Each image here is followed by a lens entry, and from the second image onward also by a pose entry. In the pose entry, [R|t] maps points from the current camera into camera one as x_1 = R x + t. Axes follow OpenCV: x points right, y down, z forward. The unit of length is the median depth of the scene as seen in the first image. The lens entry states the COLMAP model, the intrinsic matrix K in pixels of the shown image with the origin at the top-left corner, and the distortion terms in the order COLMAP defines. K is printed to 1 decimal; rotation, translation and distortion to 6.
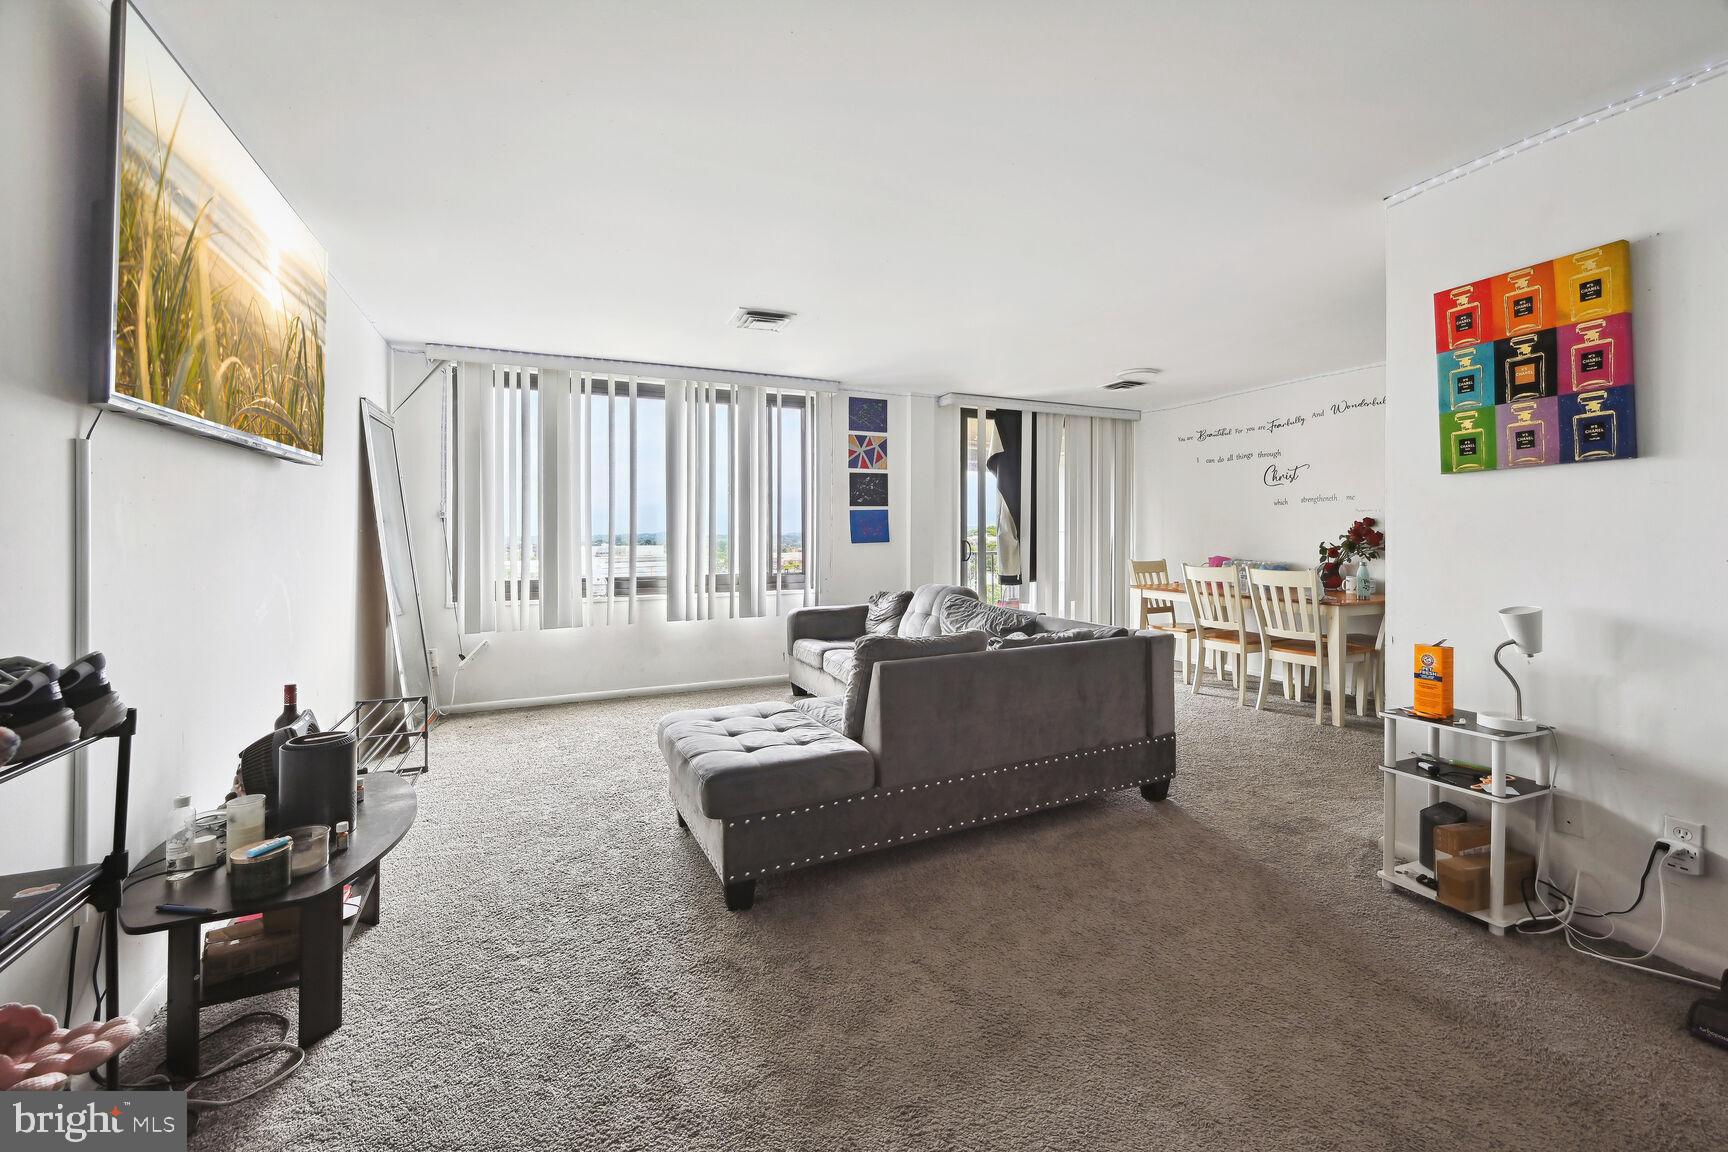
lens RADIAL K [[711.0, 0, 869.7], [0, 711.0, 536.6], [0, 0, 1]] dist [0.000283, 0.000035]
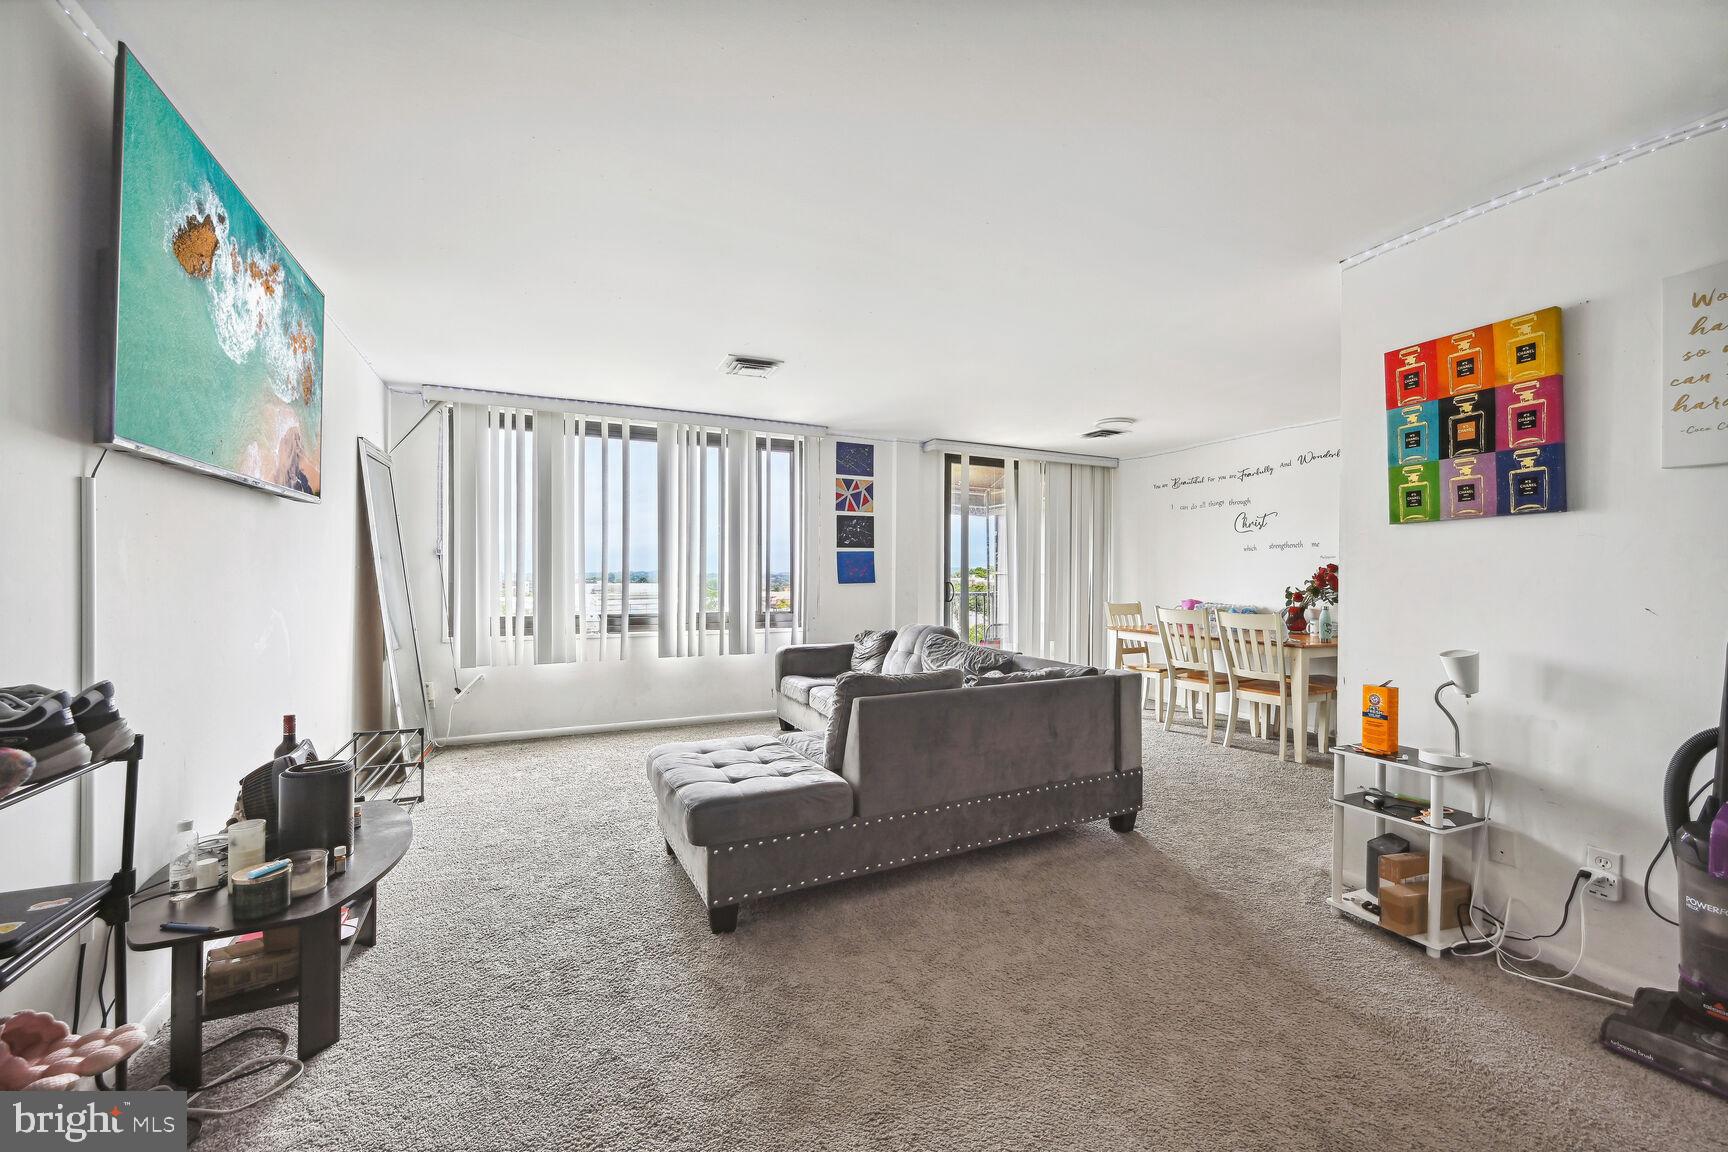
lens RADIAL K [[694.0, 0, 869.5], [0, 694.0, 585.9], [0, 0, 1]] dist [-0.000005, 0.000211]
pose [[0.999861, 0.009656, 0.013616, 0.015413], [-0.009831, 0.999869, 0.012883, -0.001668], [-0.013490, -0.013015, 0.999824, -0.020777]]
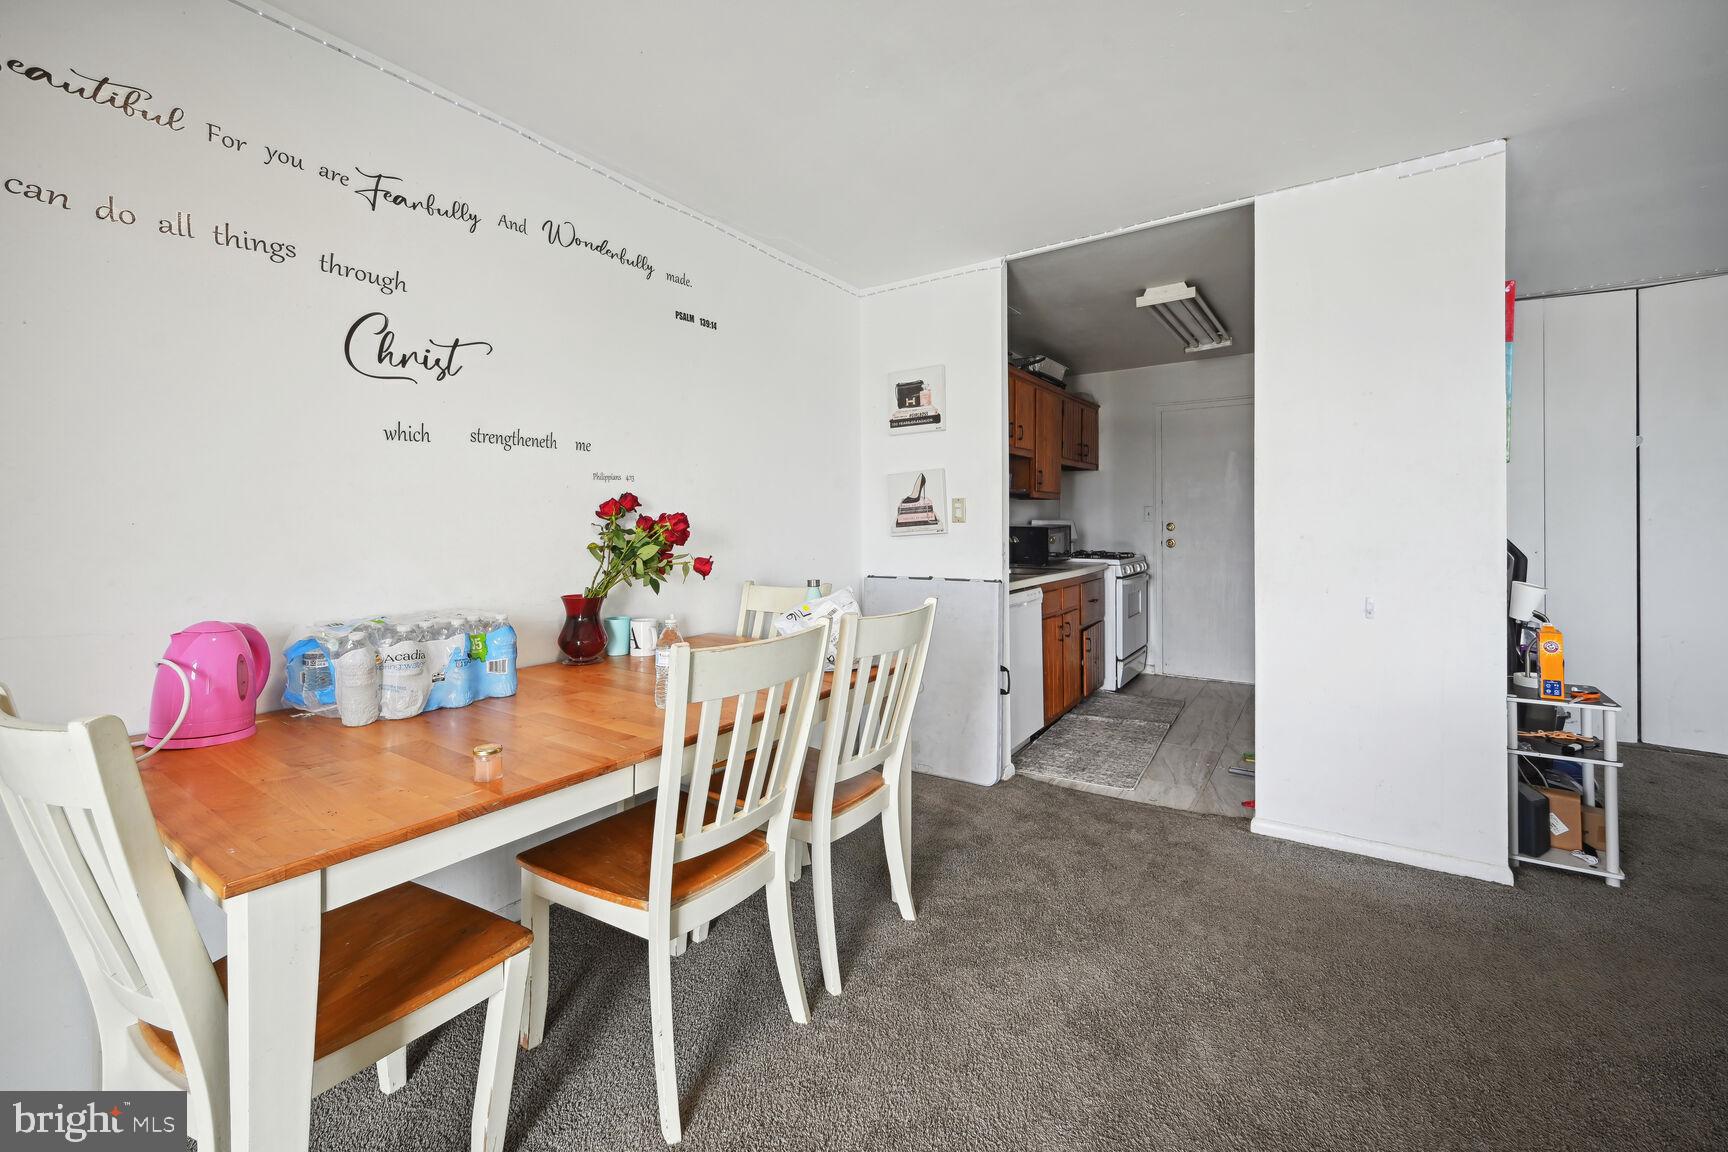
lens RADIAL K [[727.9, 0, 859.7], [0, 727.9, 523.1], [0, 0, 1]] dist [0.000777, 0.000347]
pose [[-0.517694, 0.005394, 0.855549, 0.361030], [0.008069, 0.999966, -0.001422, -0.008258], [-0.855528, 0.006167, -0.517720, 2.016740]]
